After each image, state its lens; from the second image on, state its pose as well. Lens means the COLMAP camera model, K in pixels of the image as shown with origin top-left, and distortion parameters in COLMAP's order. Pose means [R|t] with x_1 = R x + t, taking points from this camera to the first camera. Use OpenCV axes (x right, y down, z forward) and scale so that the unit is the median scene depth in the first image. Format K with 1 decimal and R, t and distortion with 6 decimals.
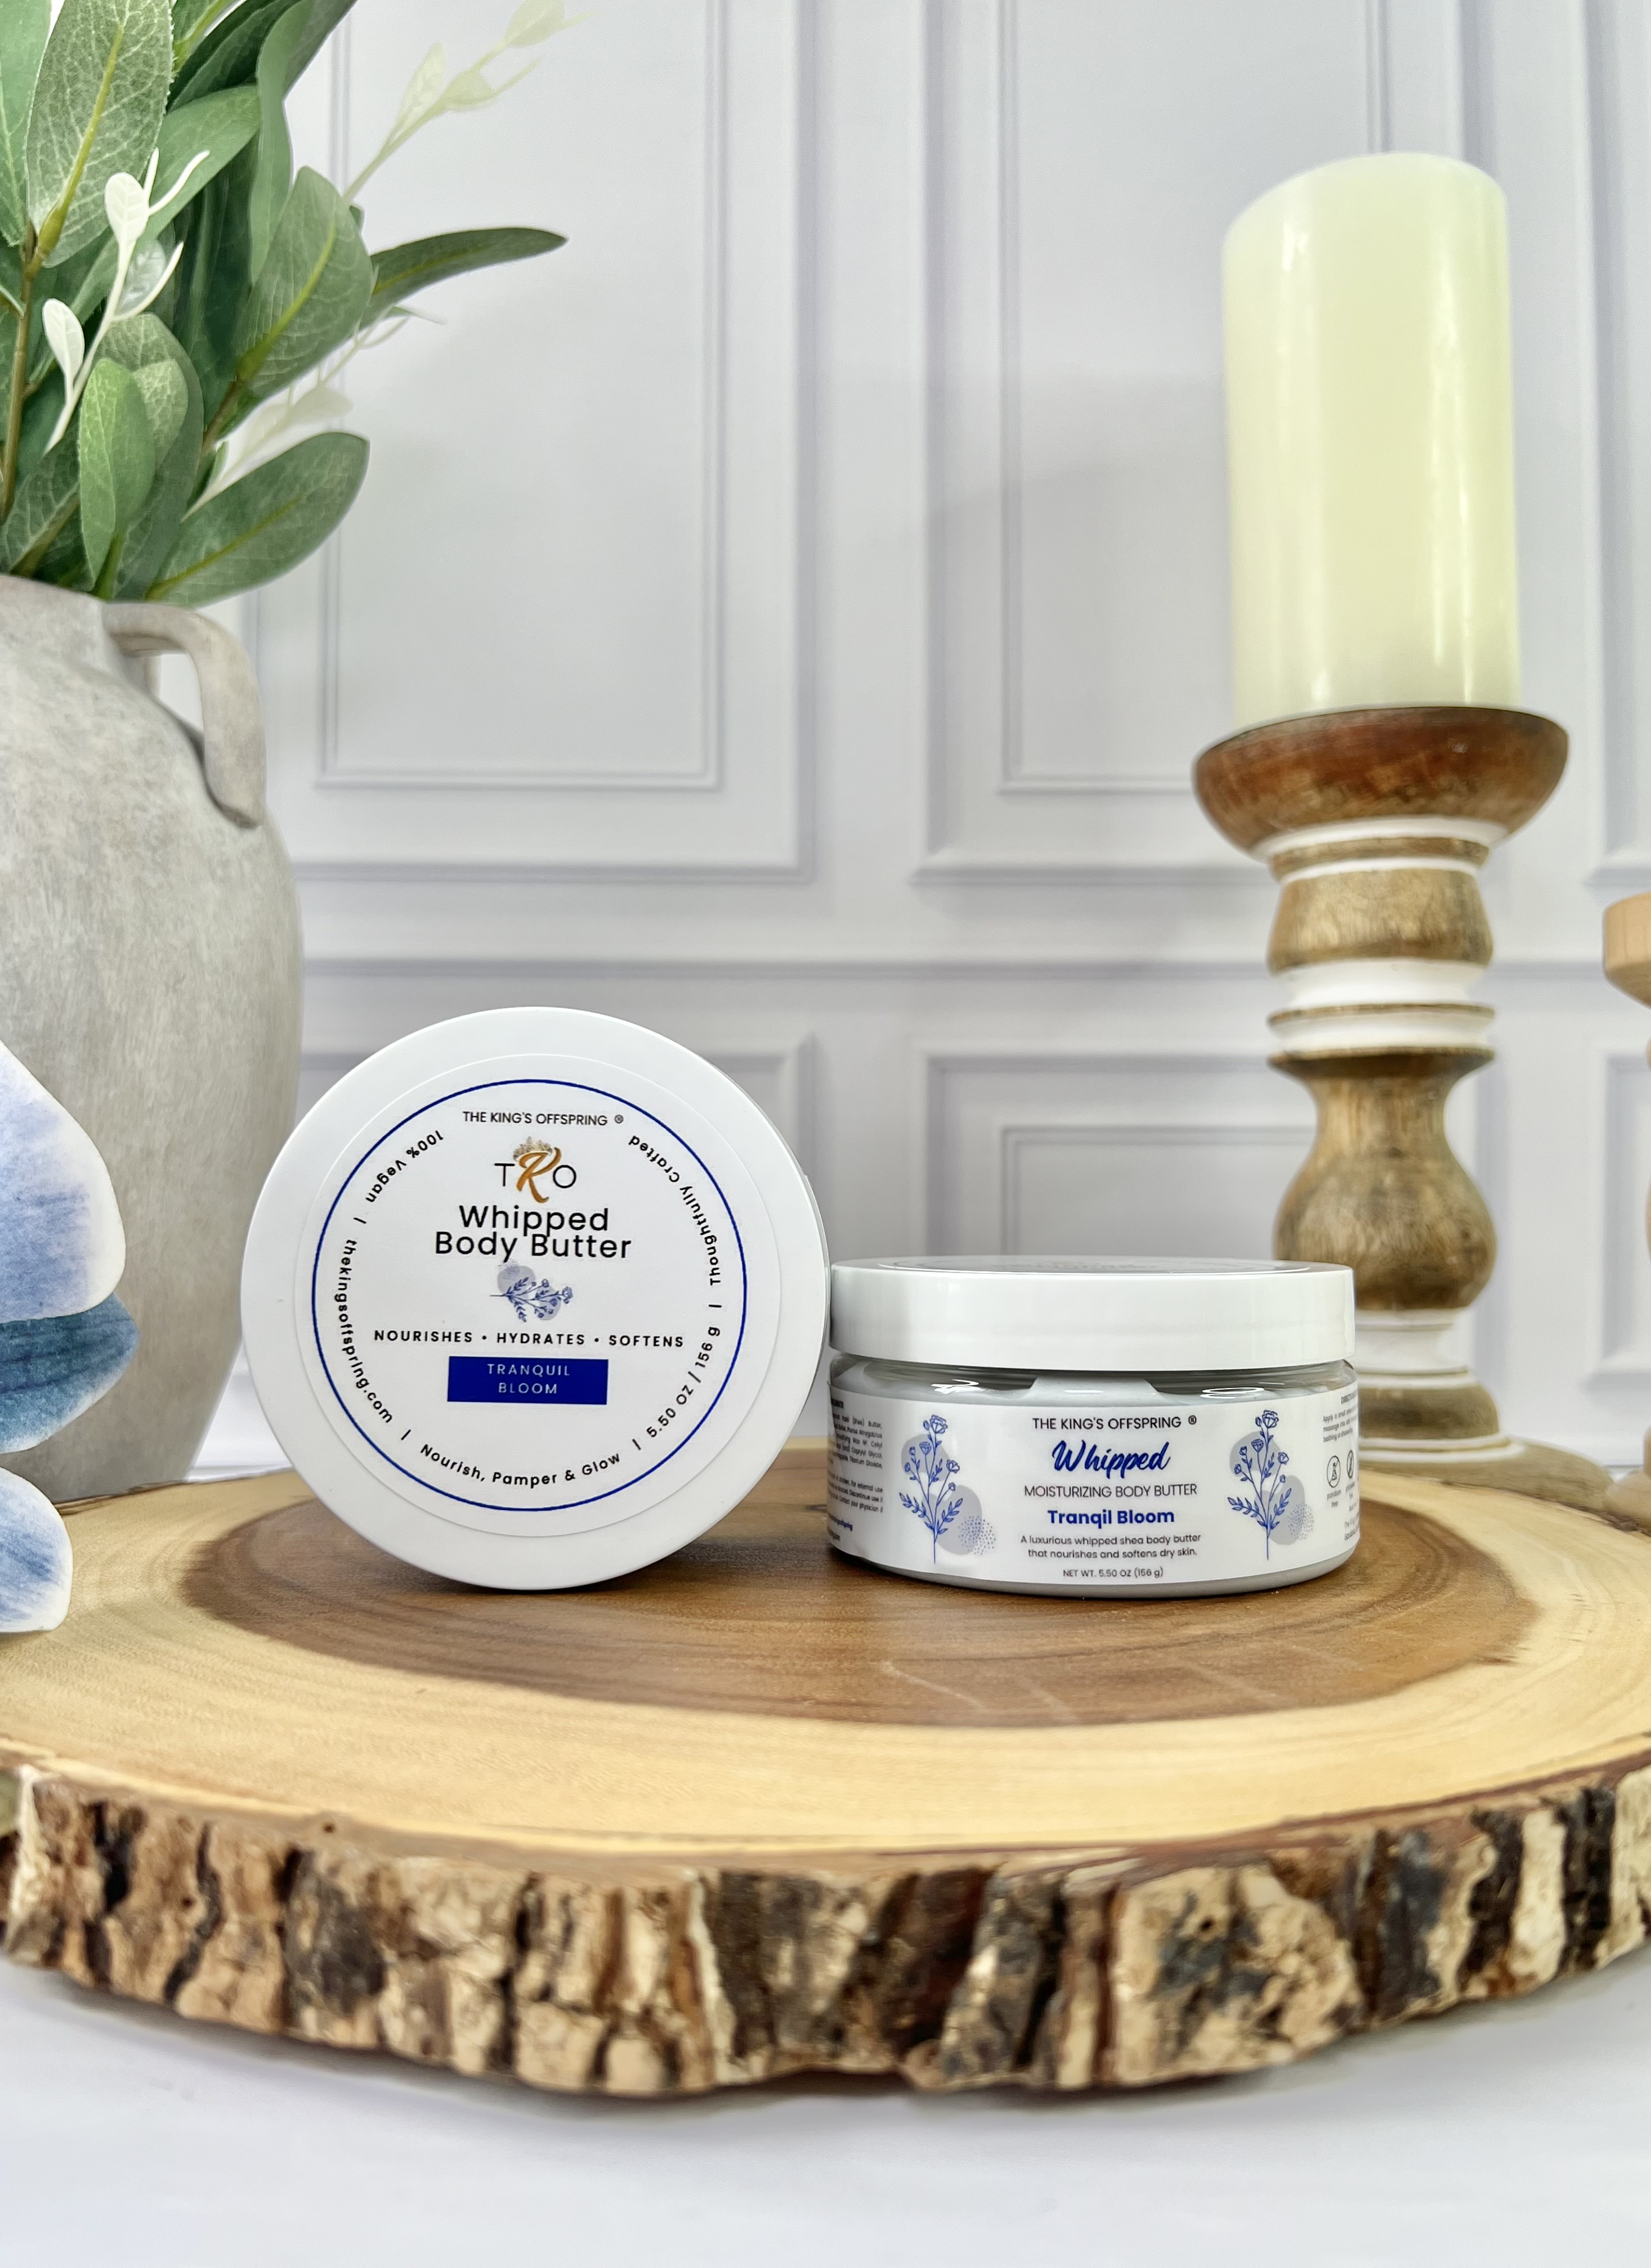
lens RADIAL K [[1827.2, 0, 851.6], [0, 1827.2, 1130.0], [0, 0, 1]] dist [-0.018809, 0.015728]
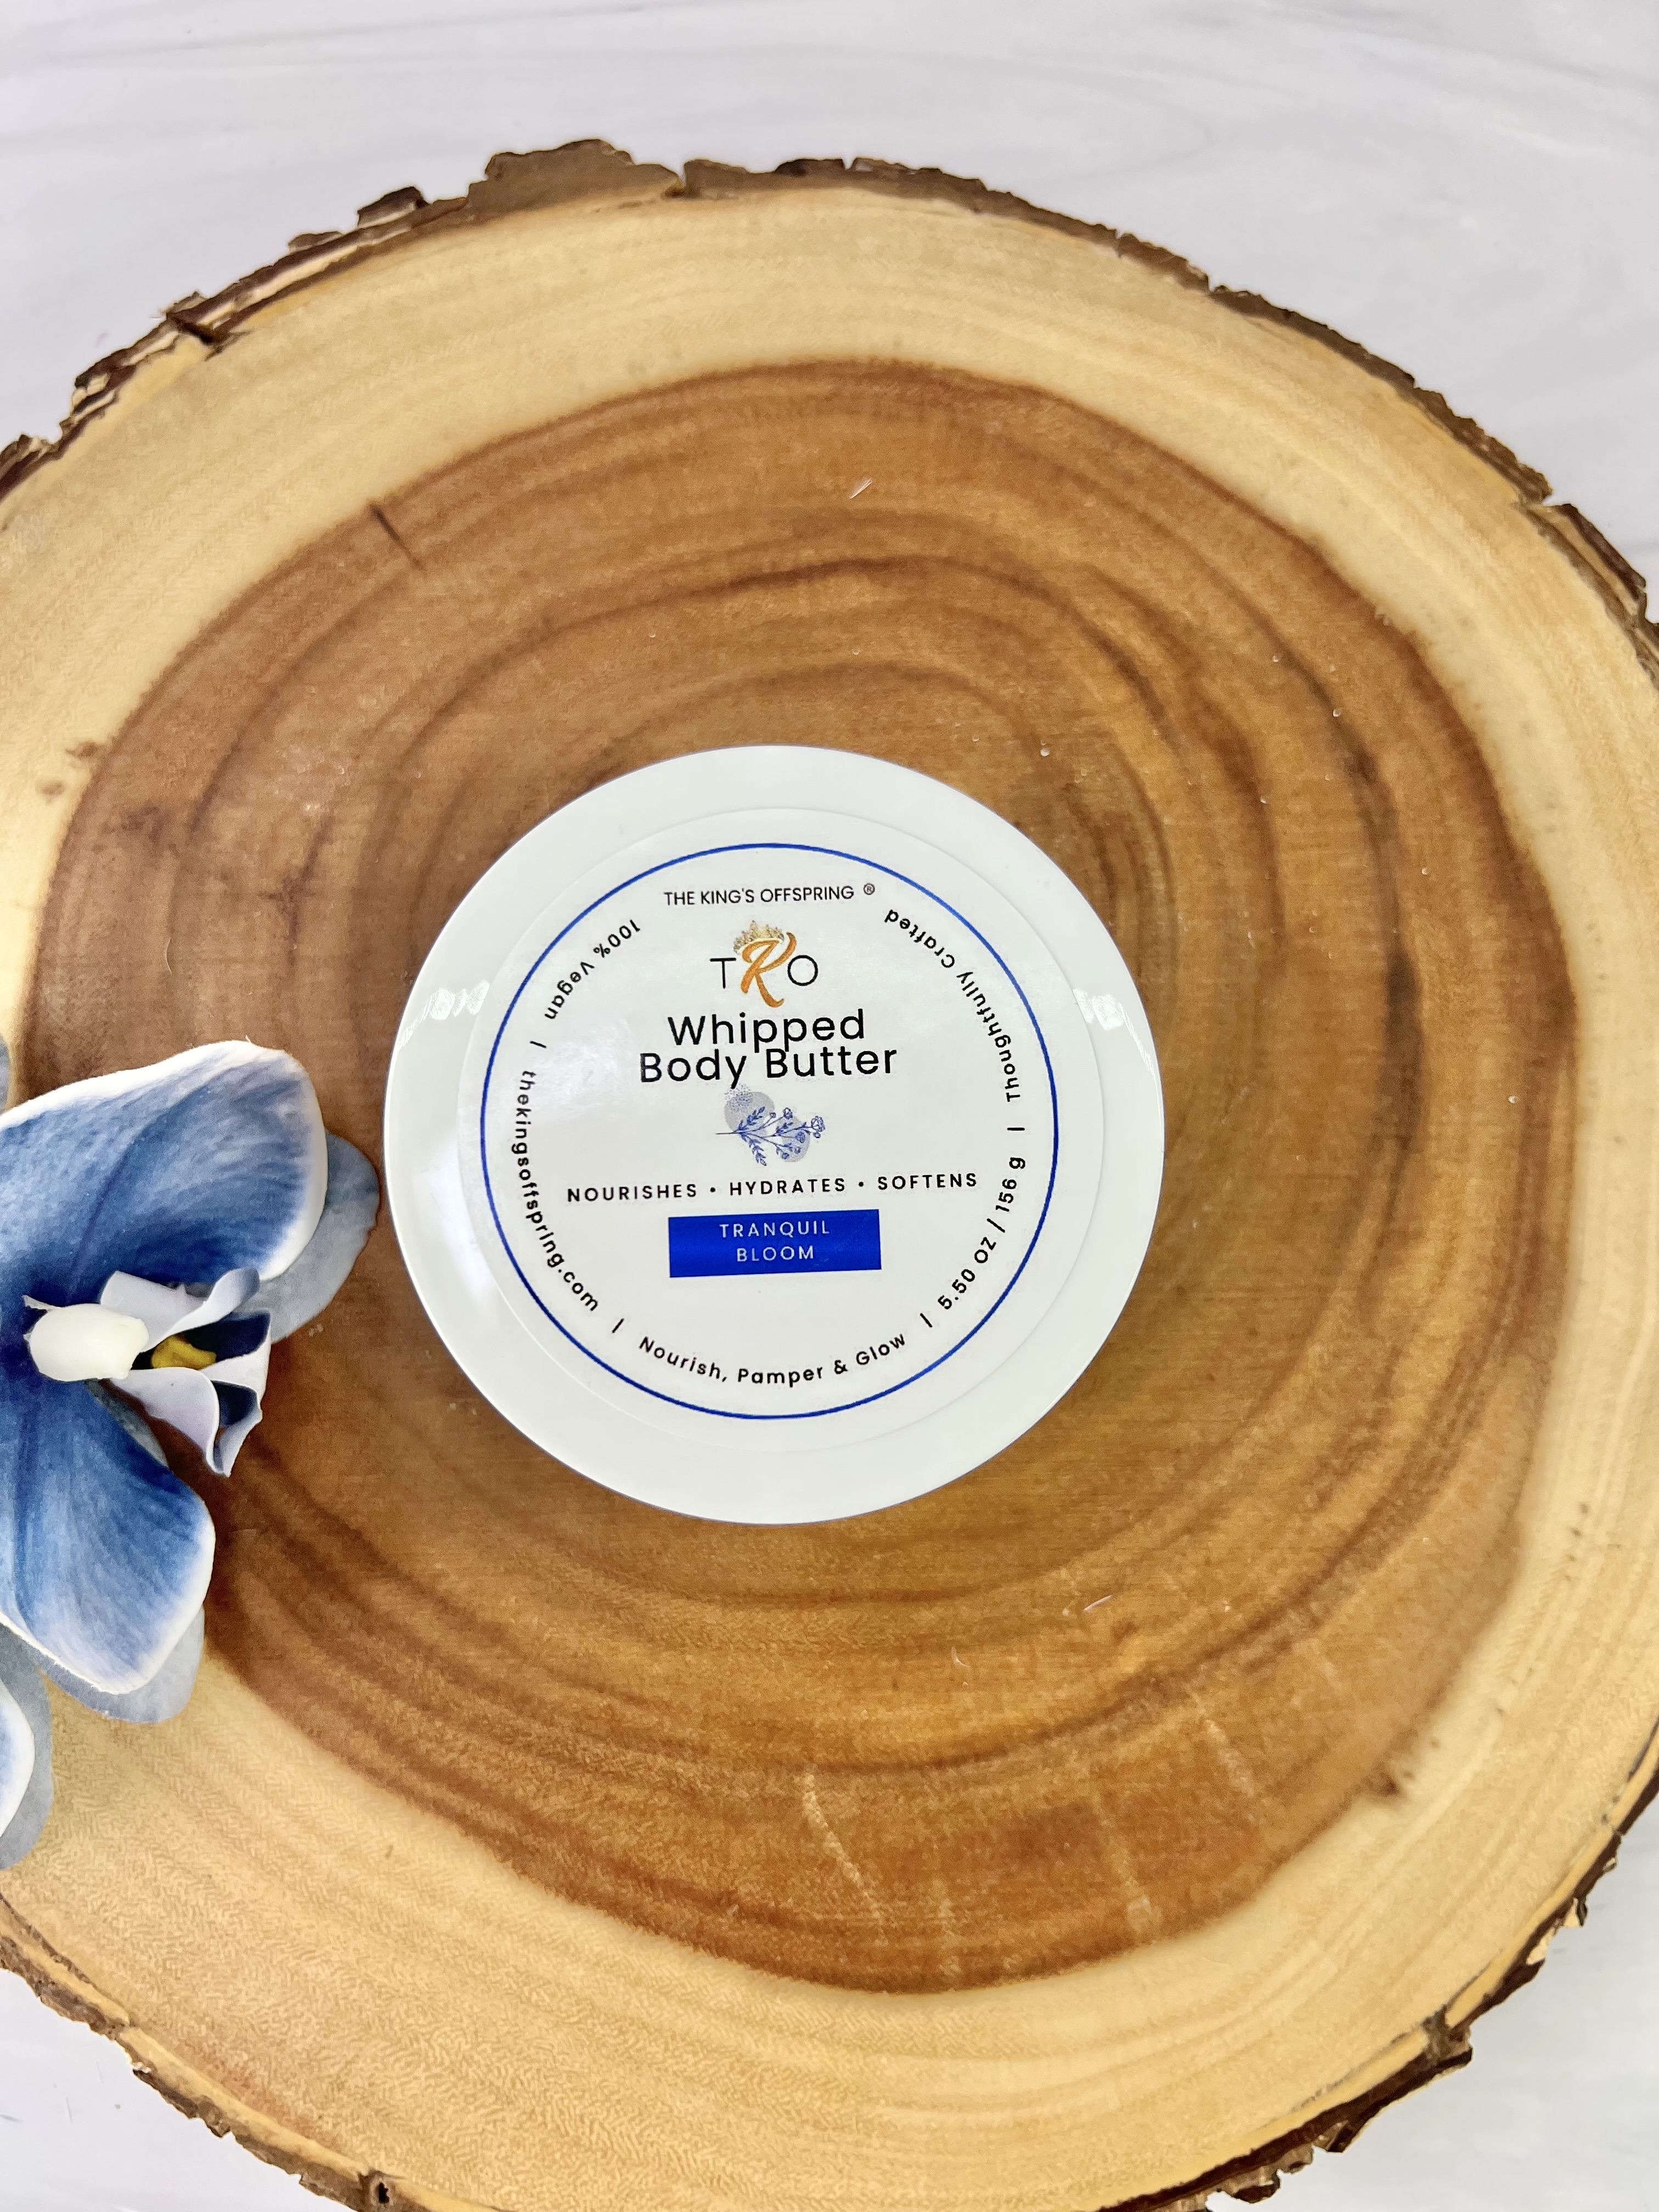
lens RADIAL K [[1644.6, 0, 817.7], [0, 1644.6, 1123.1], [0, 0, 1]] dist [-0.016633, 0.003460]
pose [[0.998798, 0.048478, -0.007207, 0.016572], [0.005358, 0.038155, 0.999257, -0.913730], [0.048717, -0.998095, 0.037850, 1.817825]]
